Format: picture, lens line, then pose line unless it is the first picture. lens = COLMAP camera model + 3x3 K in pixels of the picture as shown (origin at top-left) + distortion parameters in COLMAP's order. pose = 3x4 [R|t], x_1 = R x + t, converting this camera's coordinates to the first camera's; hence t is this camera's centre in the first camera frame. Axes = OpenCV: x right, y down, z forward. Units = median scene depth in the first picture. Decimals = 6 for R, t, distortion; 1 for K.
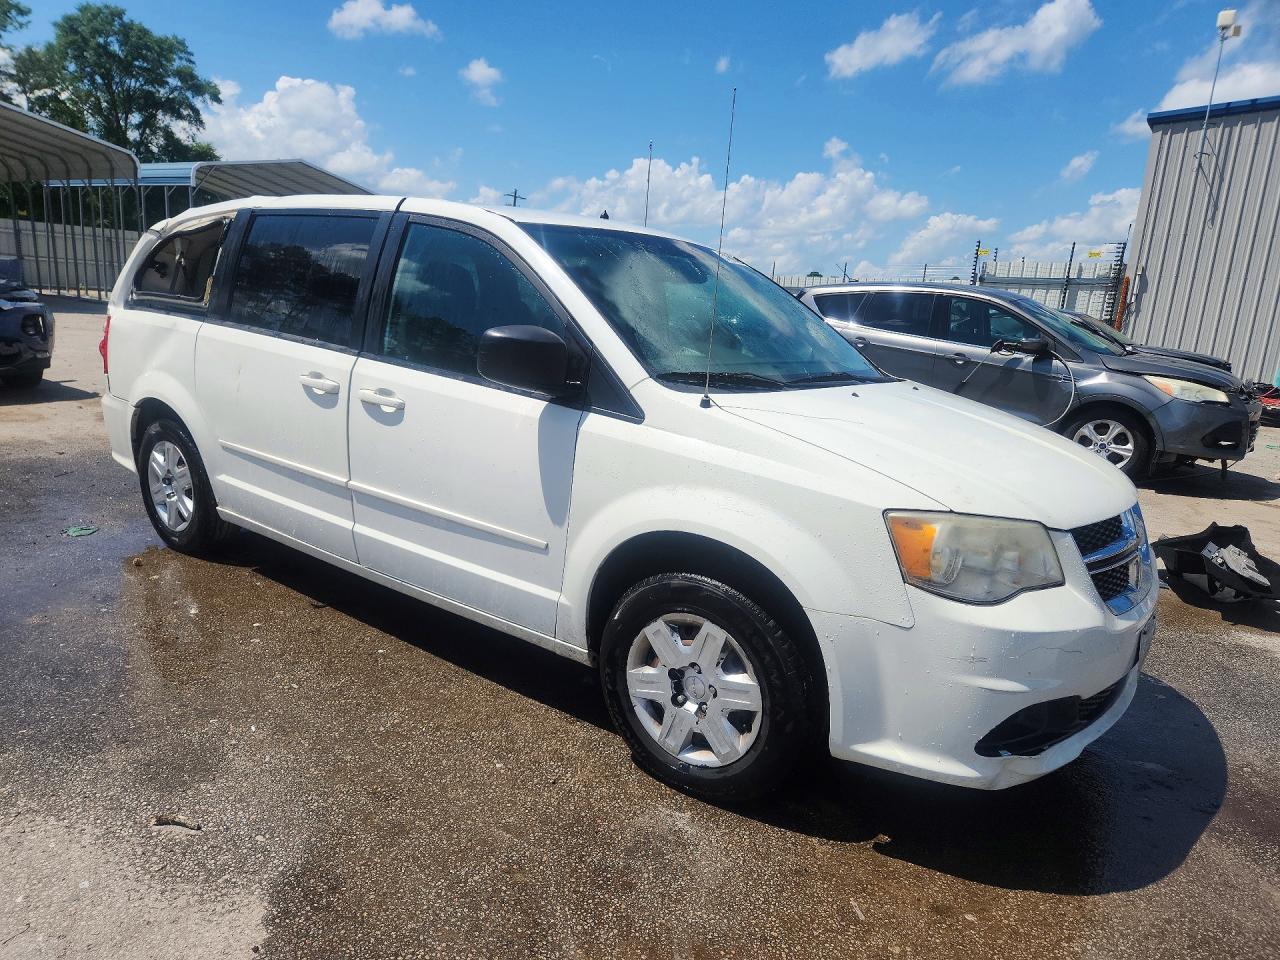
lens RADIAL K [[885.2, 0, 640.0], [0, 885.2, 480.0], [0, 0, 1]] dist [0.017714, 0.002208]
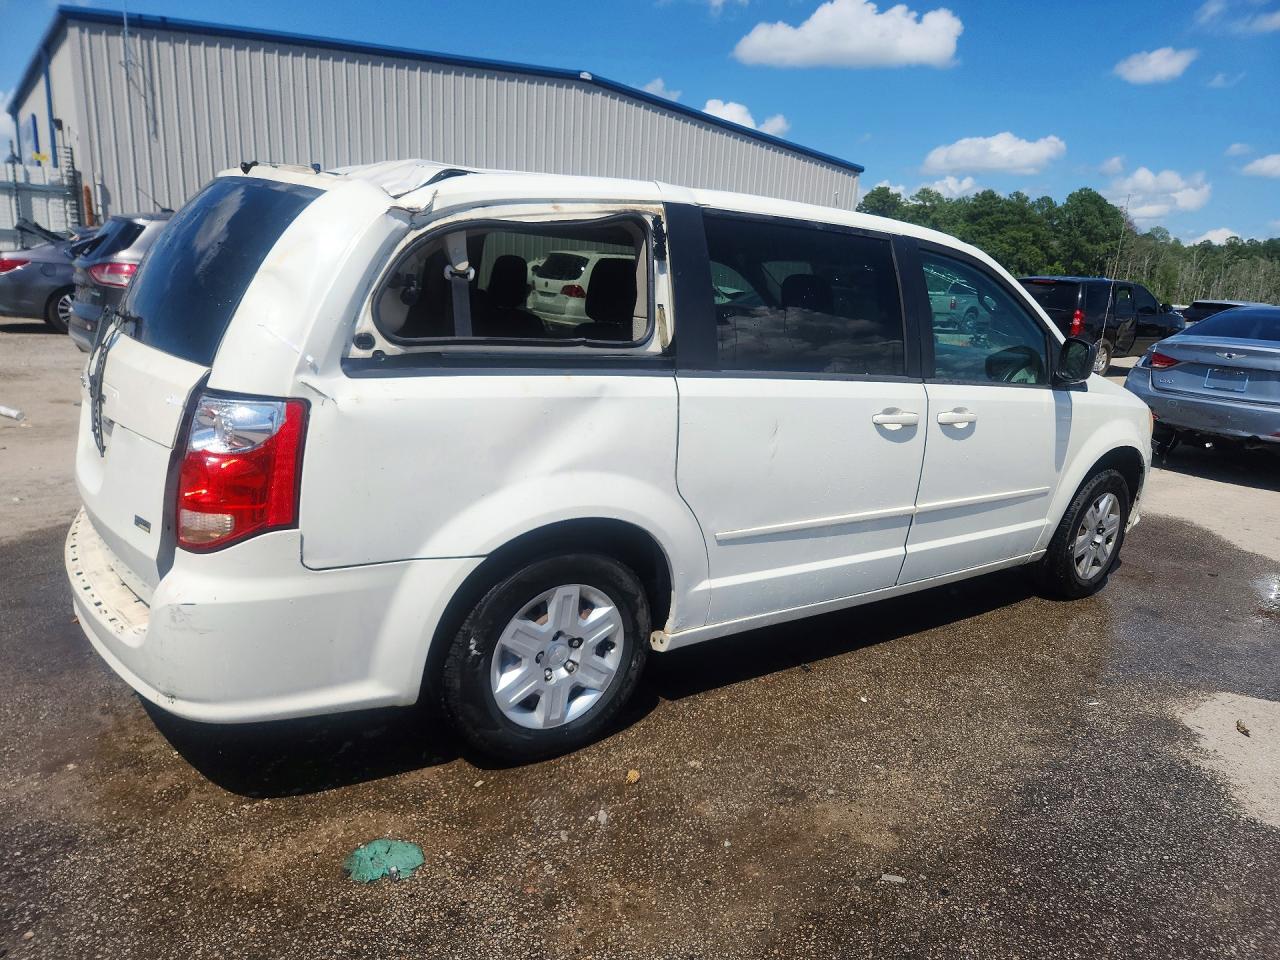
lens RADIAL K [[885.2, 0, 640.0], [0, 885.2, 480.0], [0, 0, 1]] dist [0.017714, 0.002208]
pose [[0.280599, -0.266392, 0.922117, -0.771579], [0.154878, 0.960690, 0.230407, -0.178237], [-0.947247, 0.078164, 0.310826, 0.562492]]
